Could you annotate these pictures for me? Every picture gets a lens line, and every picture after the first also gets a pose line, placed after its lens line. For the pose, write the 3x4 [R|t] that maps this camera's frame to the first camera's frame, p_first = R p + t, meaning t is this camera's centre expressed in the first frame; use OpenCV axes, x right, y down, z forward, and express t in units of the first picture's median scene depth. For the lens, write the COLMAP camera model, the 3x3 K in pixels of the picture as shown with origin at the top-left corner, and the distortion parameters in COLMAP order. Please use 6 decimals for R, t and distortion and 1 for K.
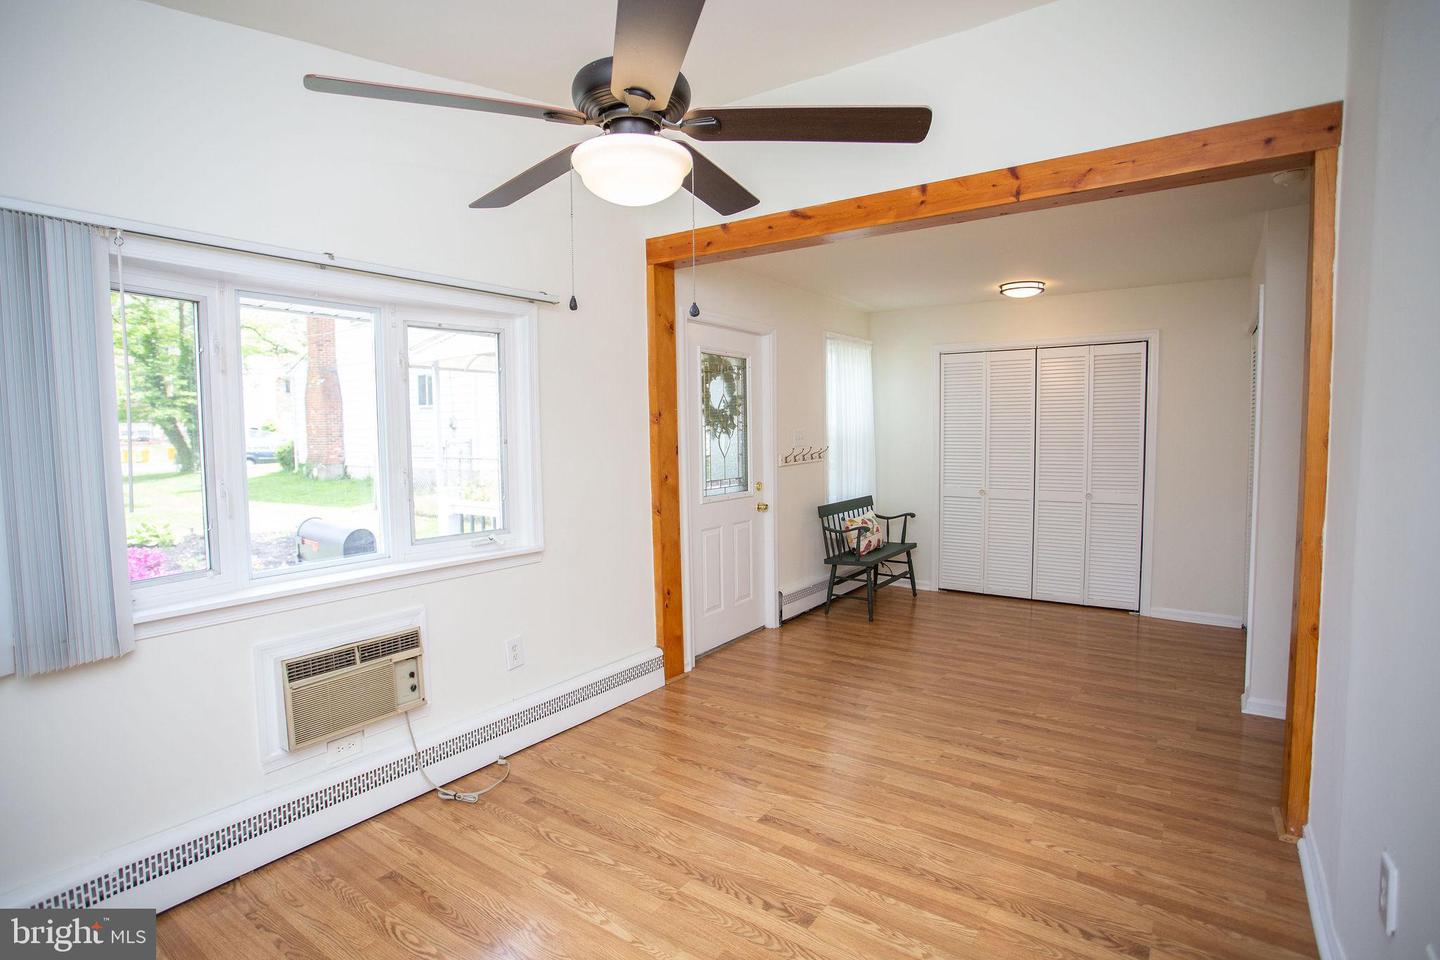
lens RADIAL K [[694.8, 0, 716.9], [0, 694.8, 477.9], [0, 0, 1]] dist [-0.078617, 0.035269]
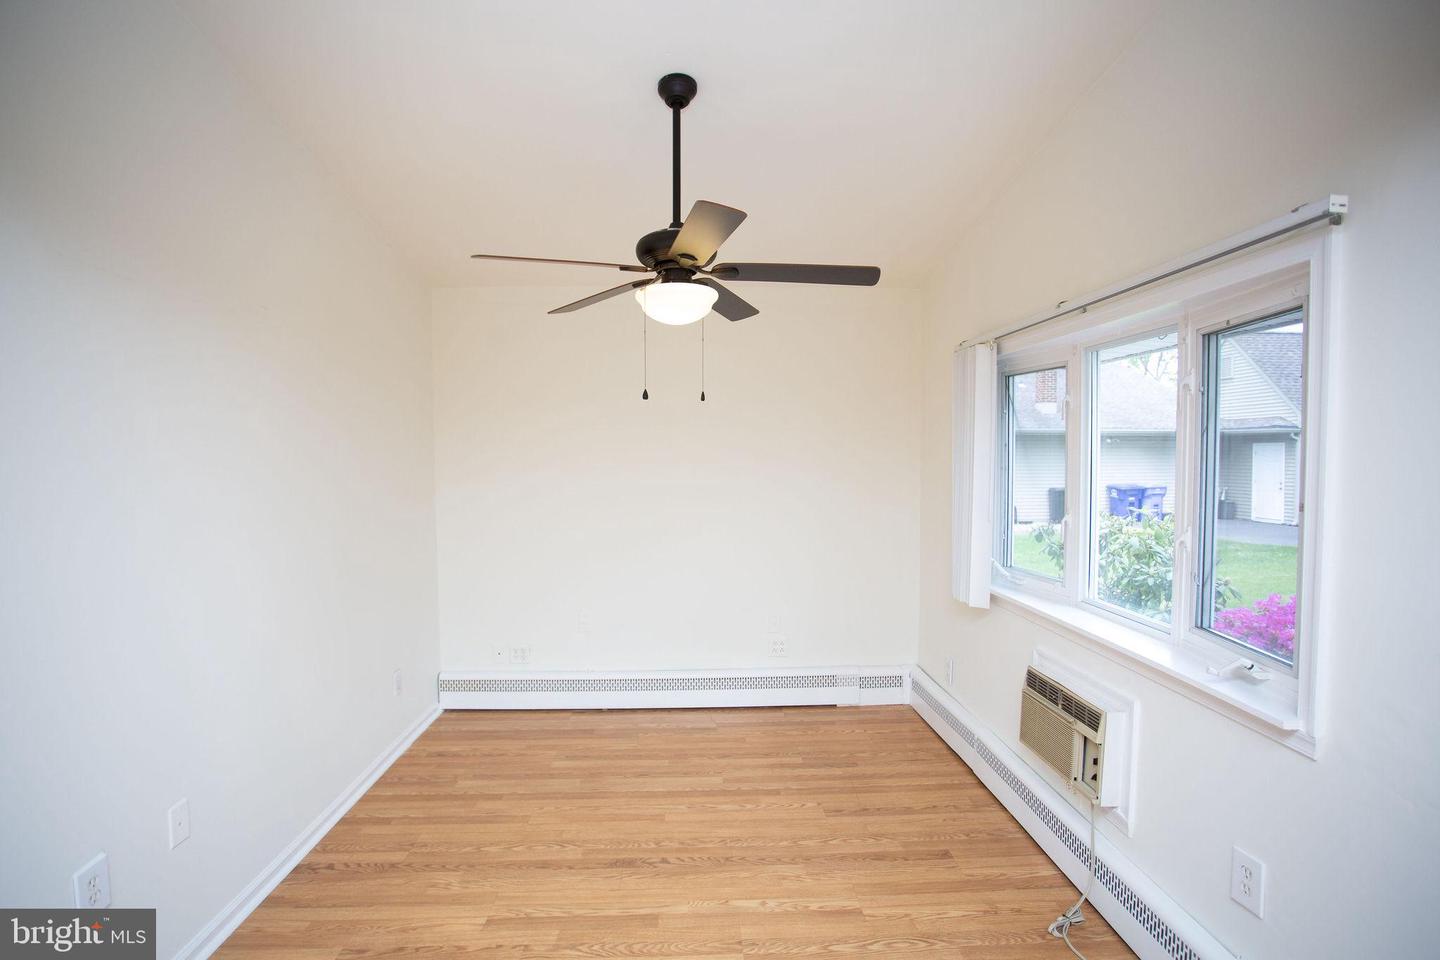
lens RADIAL K [[694.8, 0, 716.9], [0, 694.8, 477.9], [0, 0, 1]] dist [-0.078617, 0.035269]
pose [[-0.788336, 0.035304, -0.614231, 0.458904], [-0.029184, 0.995083, 0.094650, -0.138748], [0.614552, 0.092541, -0.783429, 1.406698]]
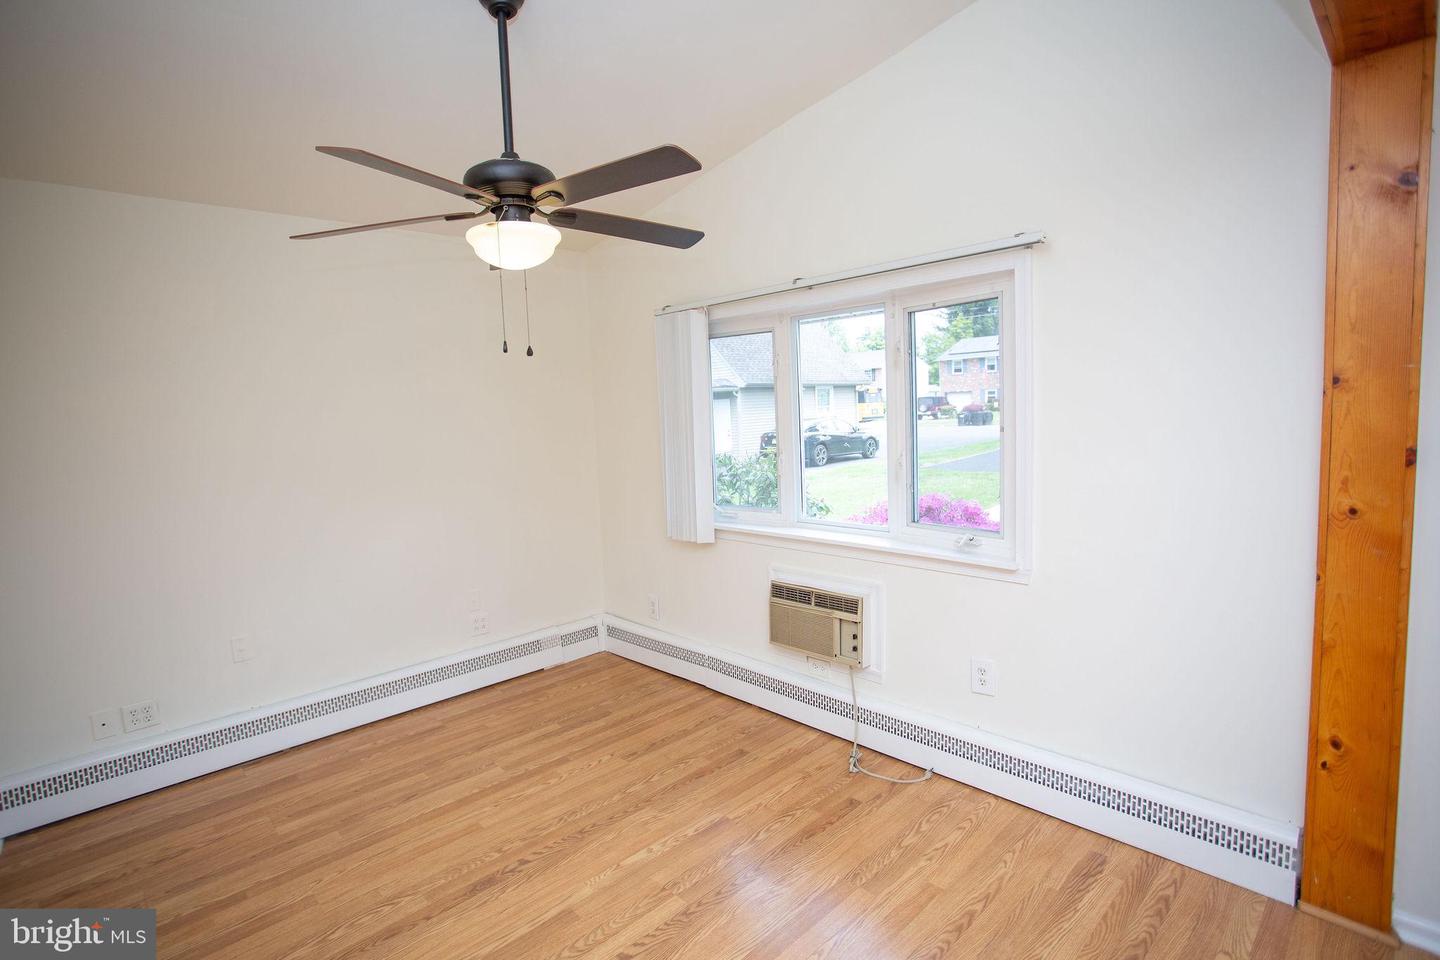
lens RADIAL K [[694.8, 0, 716.9], [0, 694.8, 477.9], [0, 0, 1]] dist [-0.078617, 0.035269]
pose [[-0.179594, 0.115781, -0.976904, 0.708346], [-0.023942, 0.992241, 0.122000, -0.109150], [0.983449, 0.045299, -0.175429, 1.015667]]
